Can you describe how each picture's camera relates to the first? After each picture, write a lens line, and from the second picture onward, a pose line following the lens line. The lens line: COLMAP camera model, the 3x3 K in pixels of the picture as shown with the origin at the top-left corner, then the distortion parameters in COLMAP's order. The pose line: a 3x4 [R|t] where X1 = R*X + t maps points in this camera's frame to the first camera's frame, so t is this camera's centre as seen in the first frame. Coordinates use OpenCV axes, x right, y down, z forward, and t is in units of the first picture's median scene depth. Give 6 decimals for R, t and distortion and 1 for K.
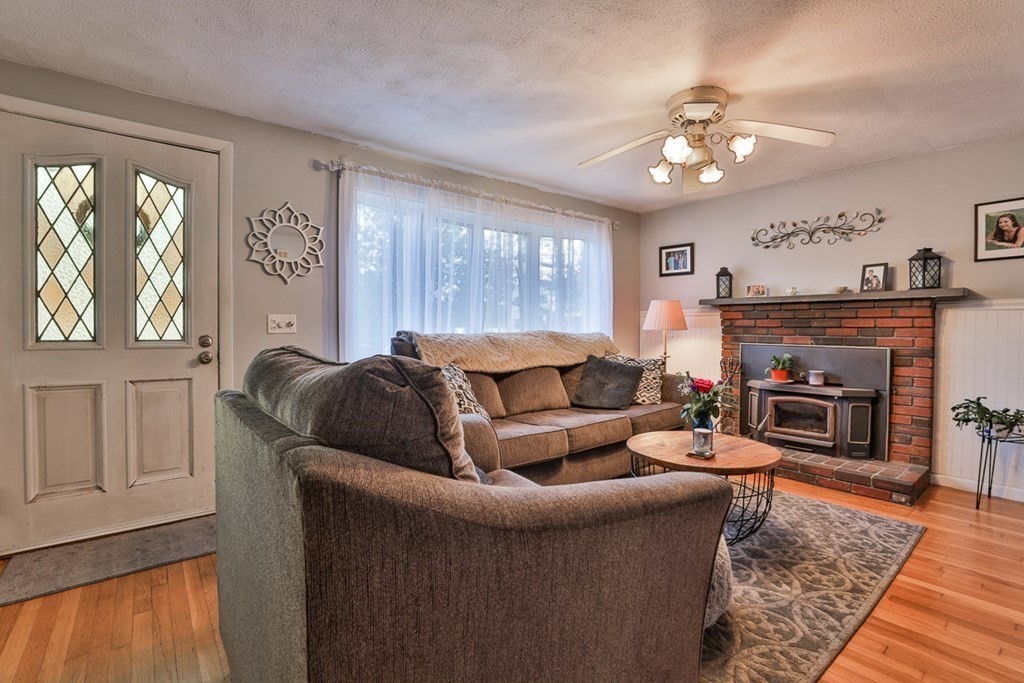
lens RADIAL K [[465.1, 0, 517.2], [0, 465.1, 333.3], [0, 0, 1]] dist [-0.024822, 0.003287]
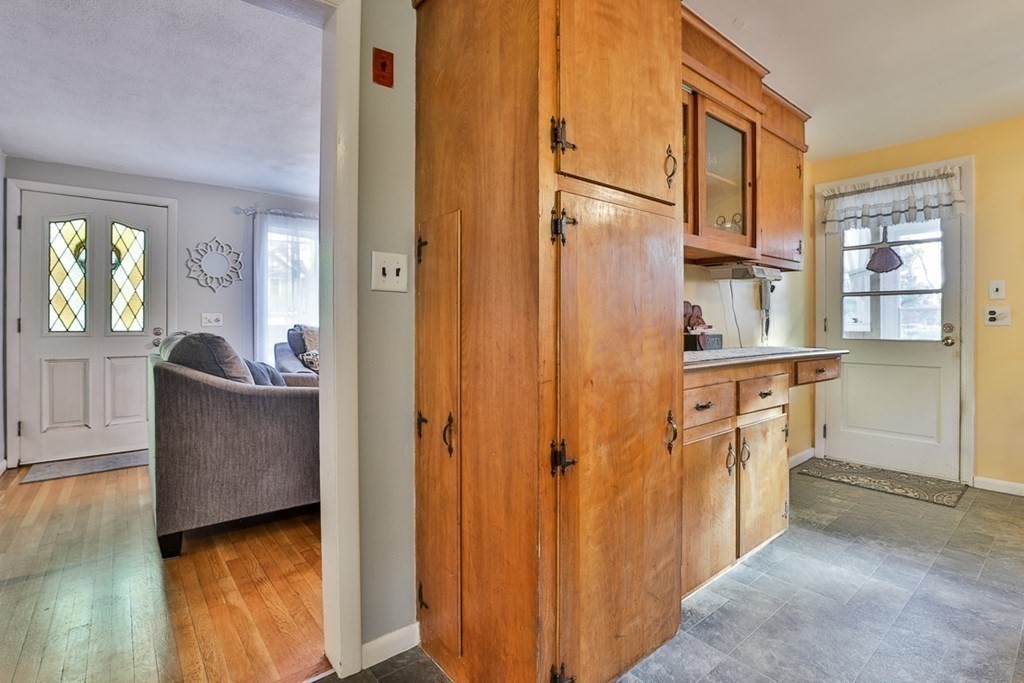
lens RADIAL K [[492.6, 0, 526.2], [0, 492.6, 318.9], [0, 0, 1]] dist [-0.037681, 0.009987]
pose [[0.999967, -0.005112, 0.006277, 0.565872], [0.005226, 0.999817, -0.018407, 0.012279], [-0.006182, 0.018439, 0.999811, -0.644210]]
